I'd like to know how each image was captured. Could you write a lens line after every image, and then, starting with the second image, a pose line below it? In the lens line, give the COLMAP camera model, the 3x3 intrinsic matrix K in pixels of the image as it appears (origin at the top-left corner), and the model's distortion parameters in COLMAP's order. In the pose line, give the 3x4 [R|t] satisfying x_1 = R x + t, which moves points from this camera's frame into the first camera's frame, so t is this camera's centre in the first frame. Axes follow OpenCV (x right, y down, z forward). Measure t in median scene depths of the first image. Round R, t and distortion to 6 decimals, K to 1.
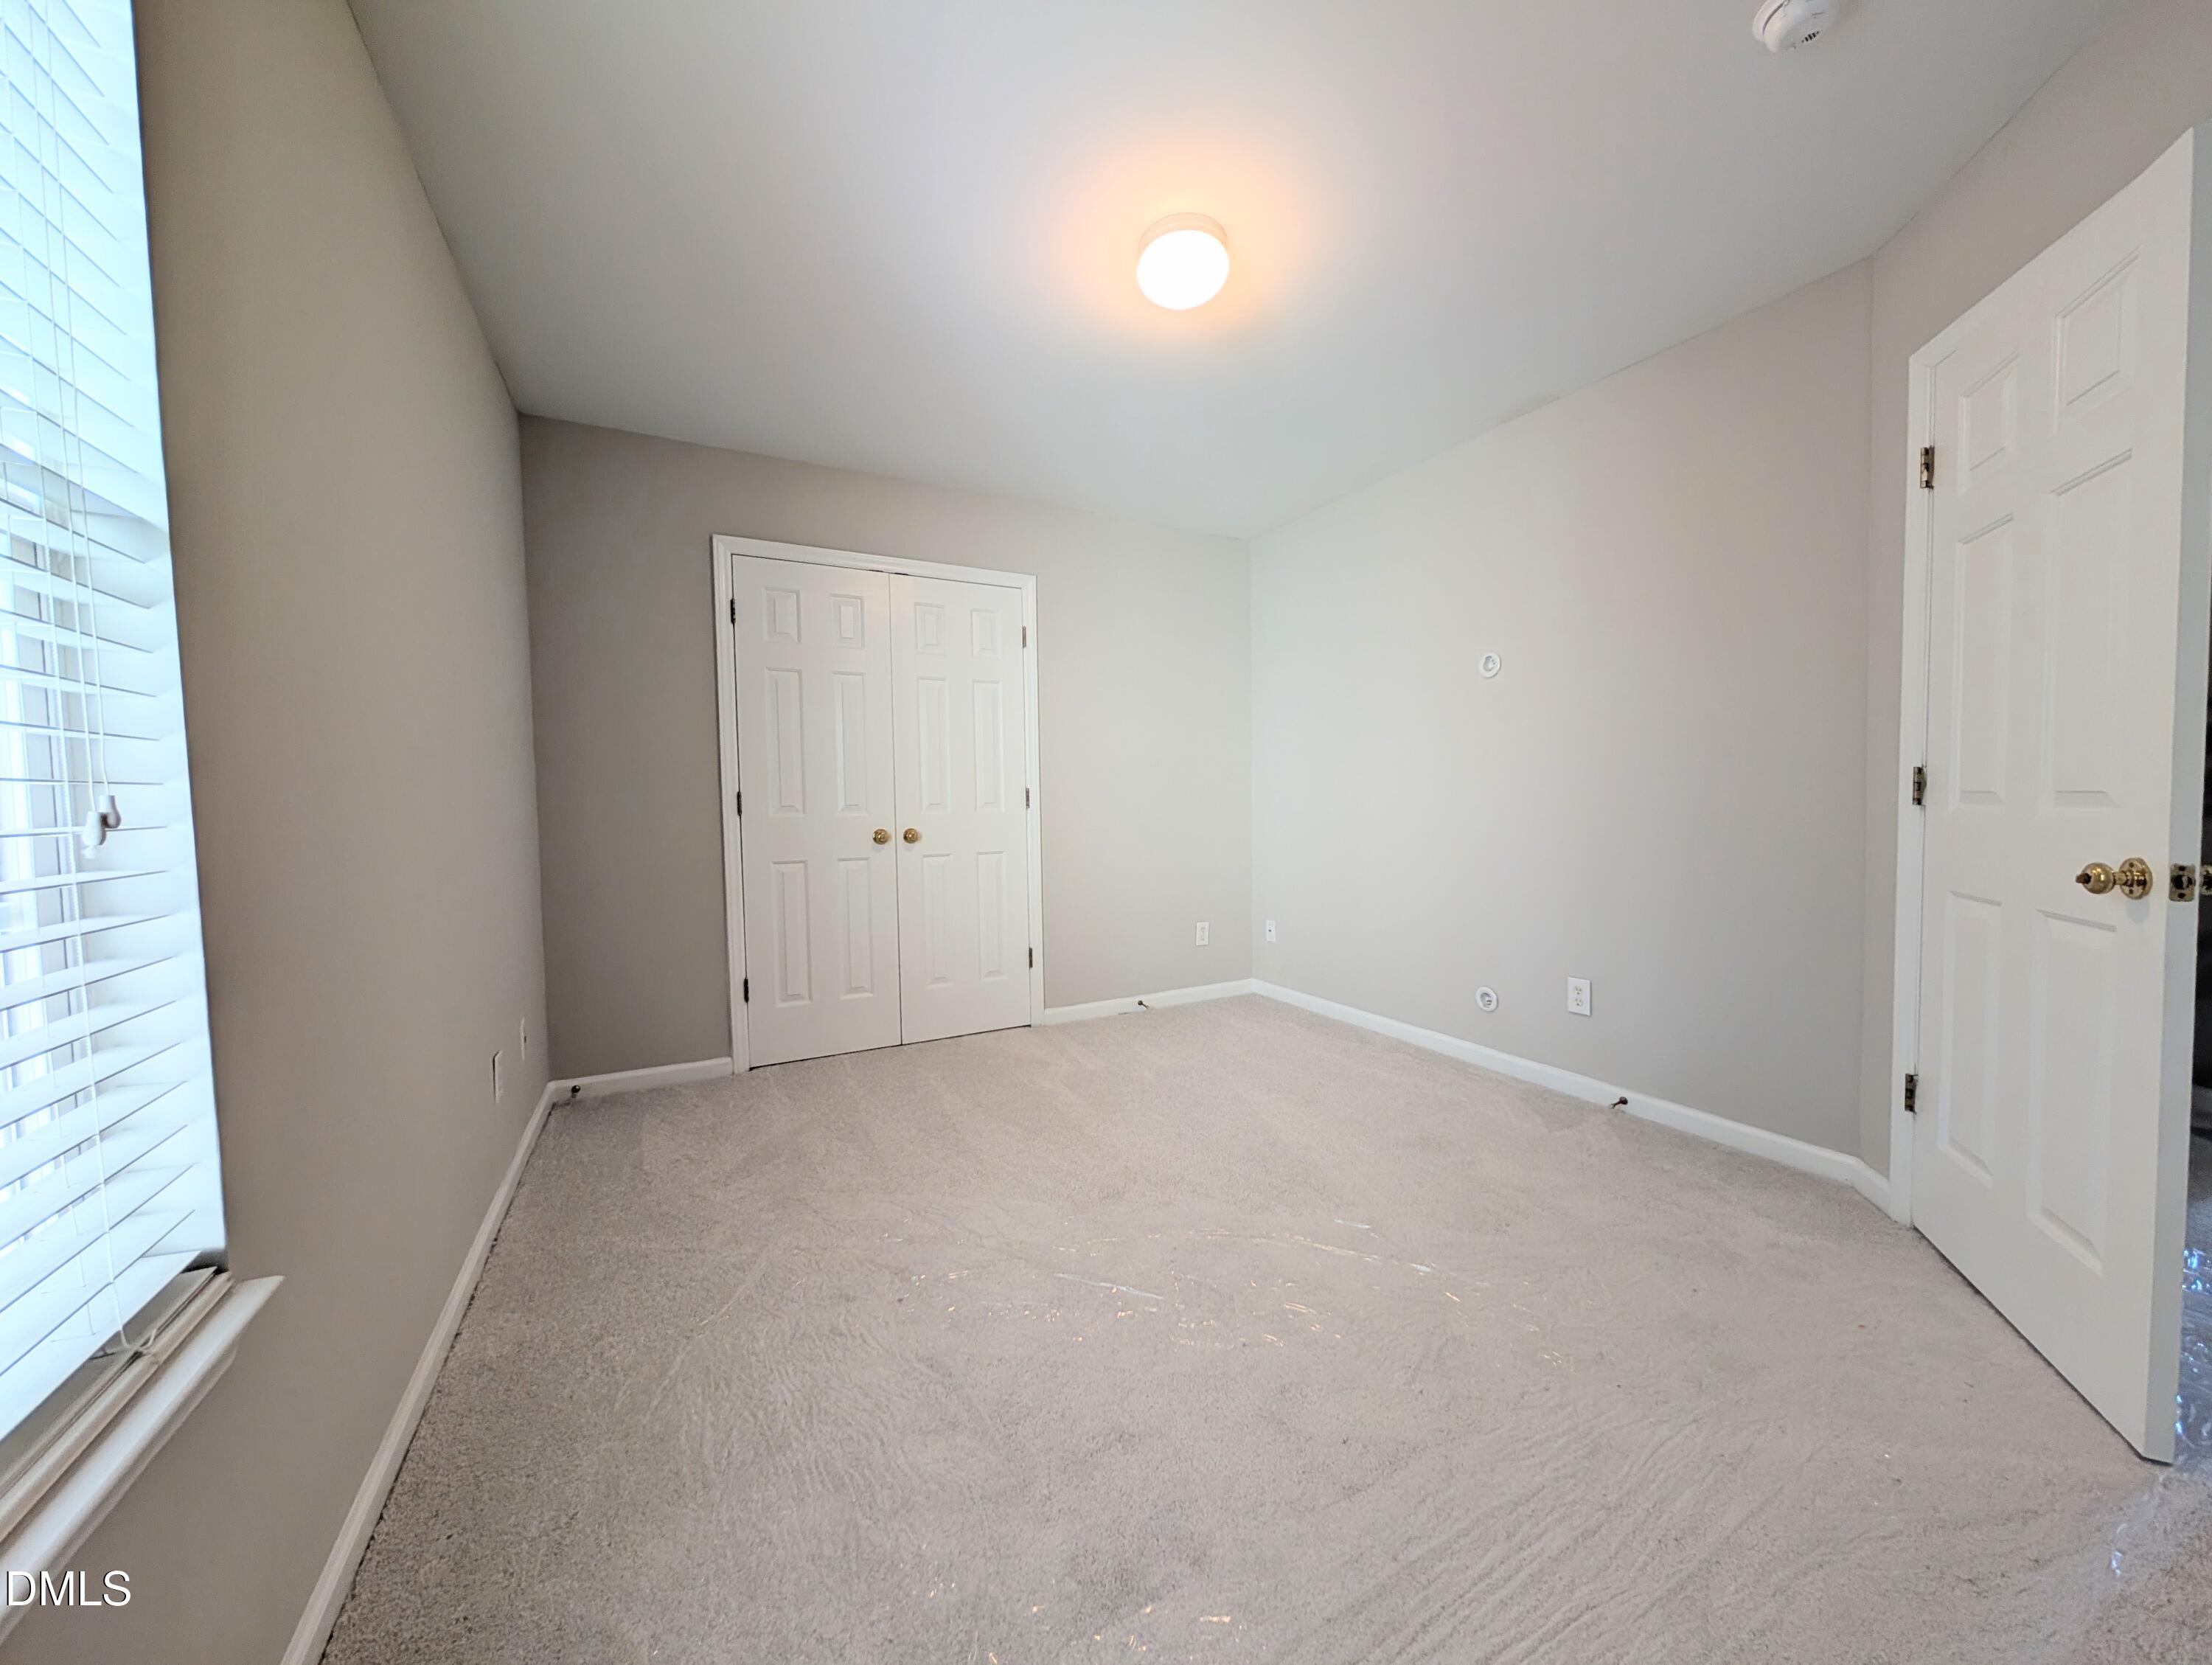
lens RADIAL K [[805.5, 0, 1115.4], [0, 805.5, 829.2], [0, 0, 1]] dist [0.000132, -0.000039]
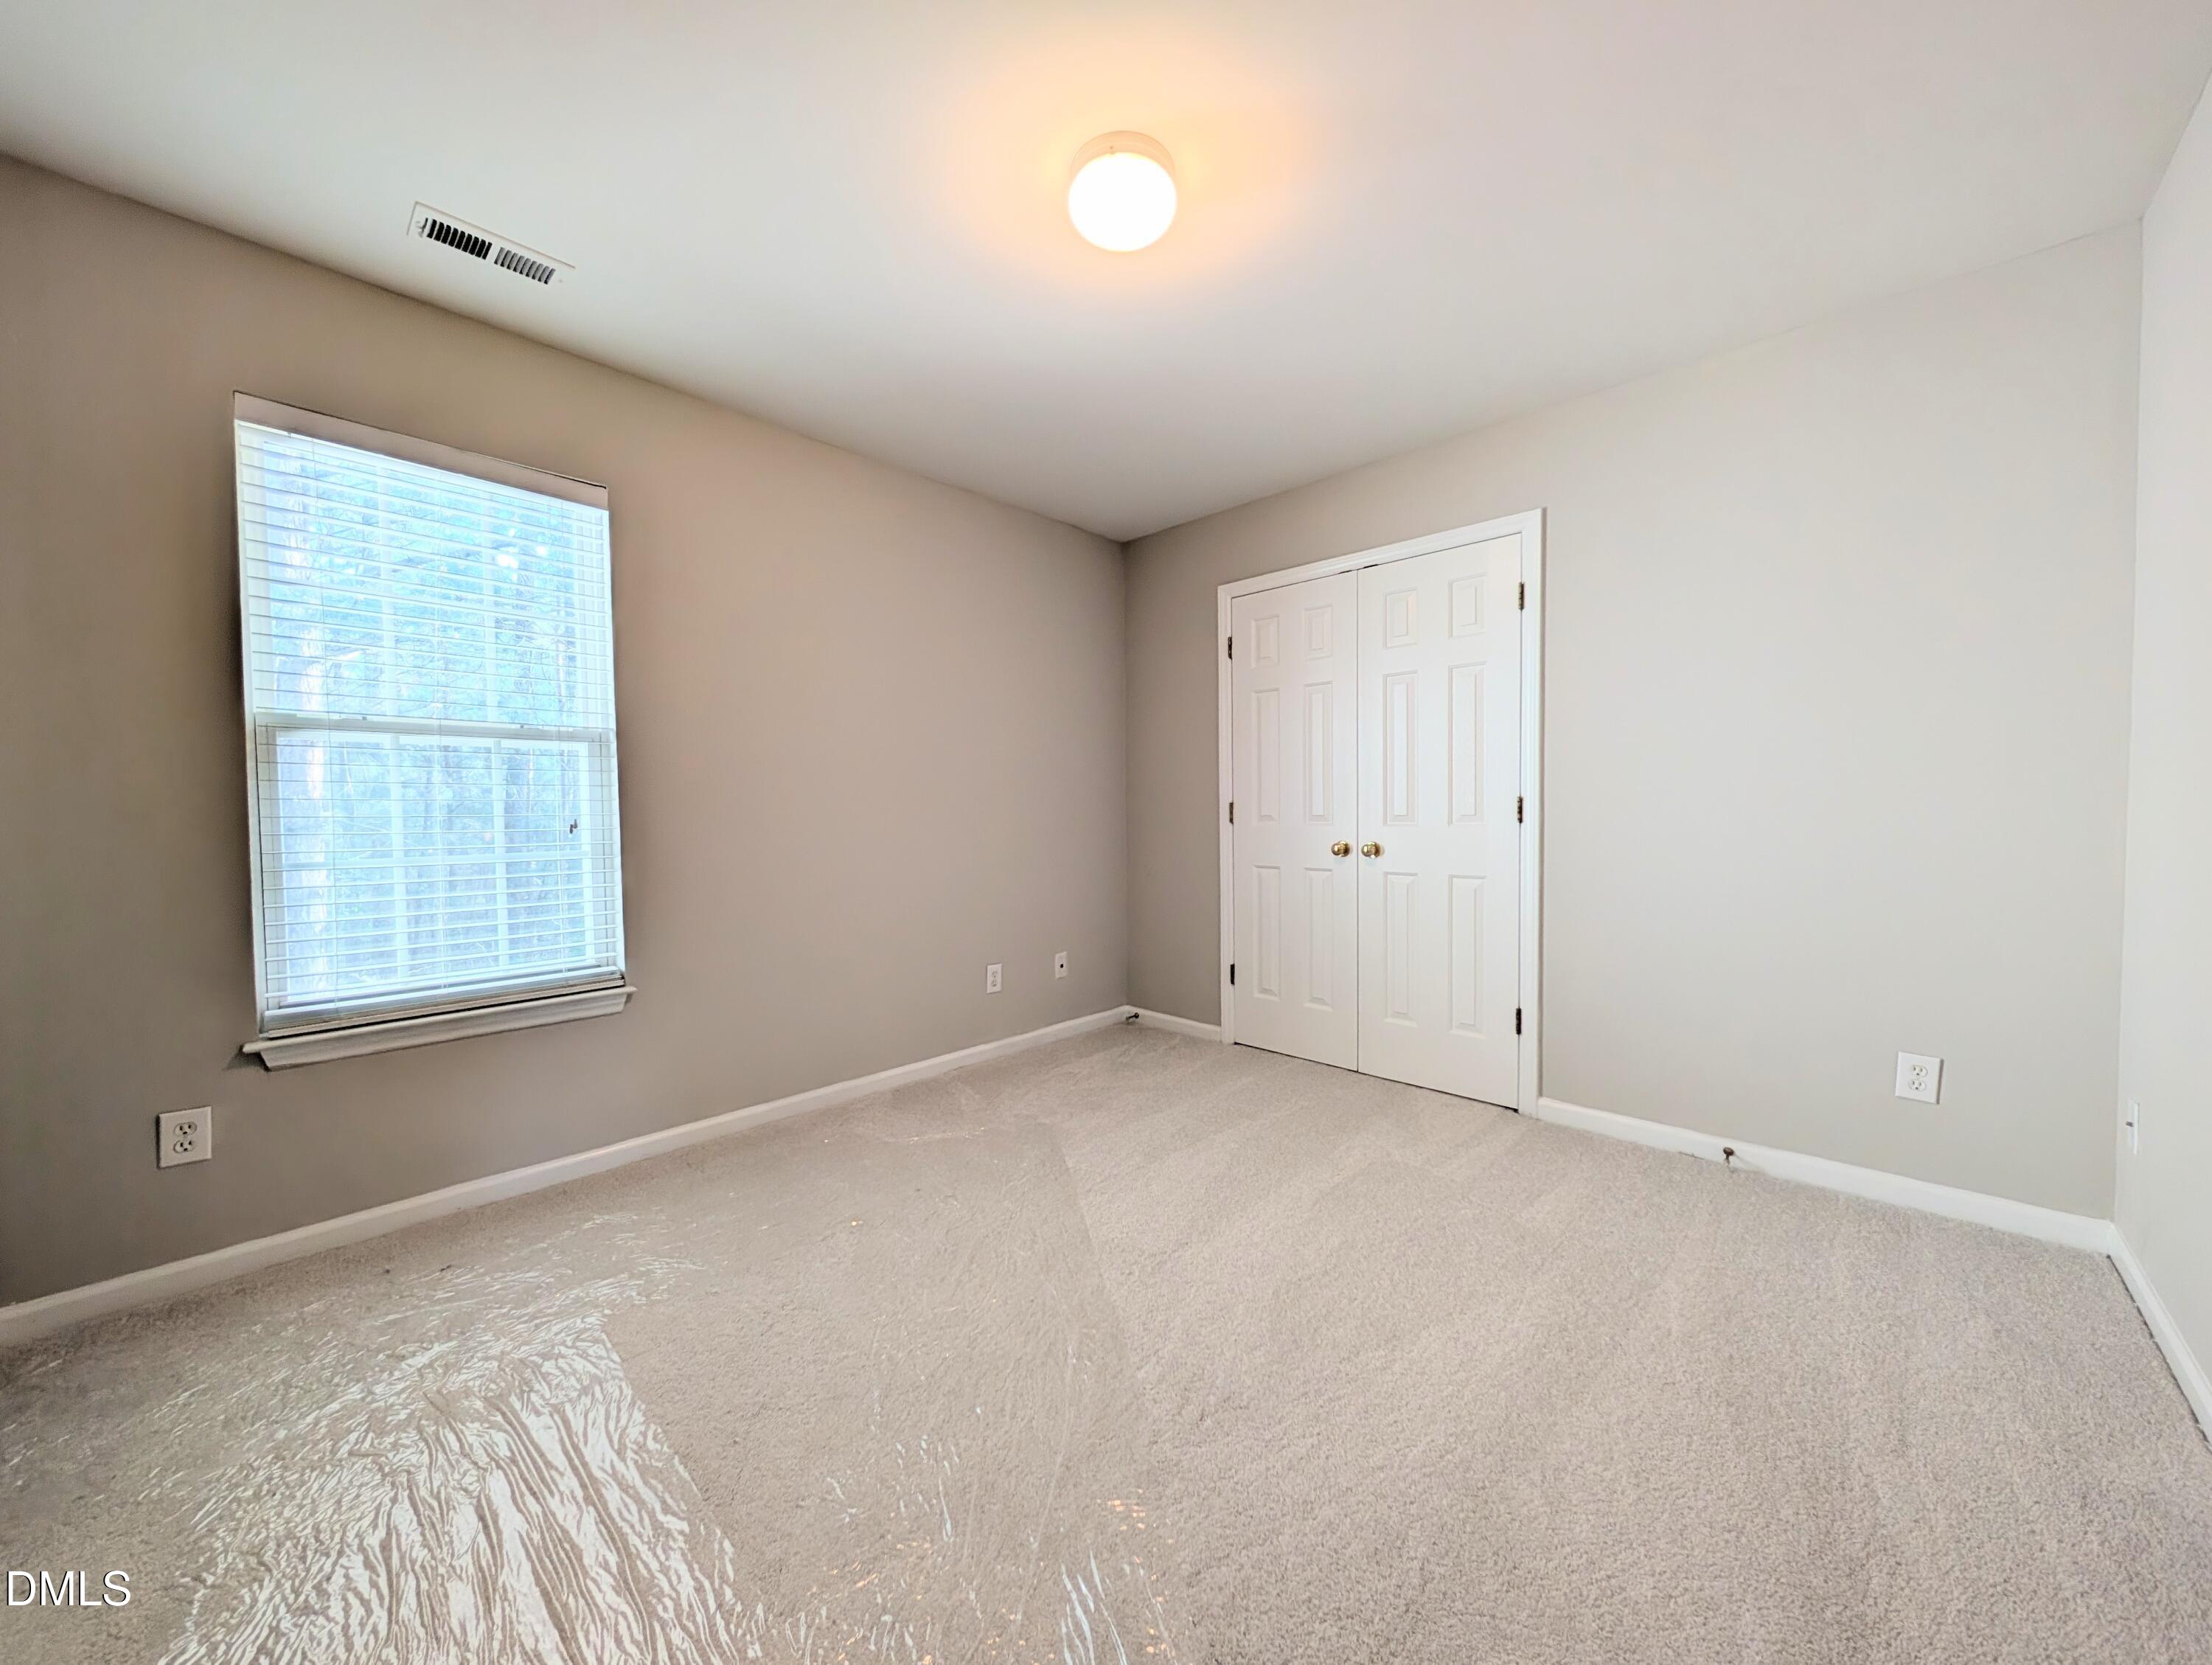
lens RADIAL K [[805.5, 0, 1105.7], [0, 805.5, 830.1], [0, 0, 1]] dist [0.000132, -0.000039]
pose [[0.309465, 0.038398, -0.950135, 0.545836], [-0.033851, 0.998996, 0.029347, -0.032360], [0.950308, 0.023081, 0.310454, 0.441870]]
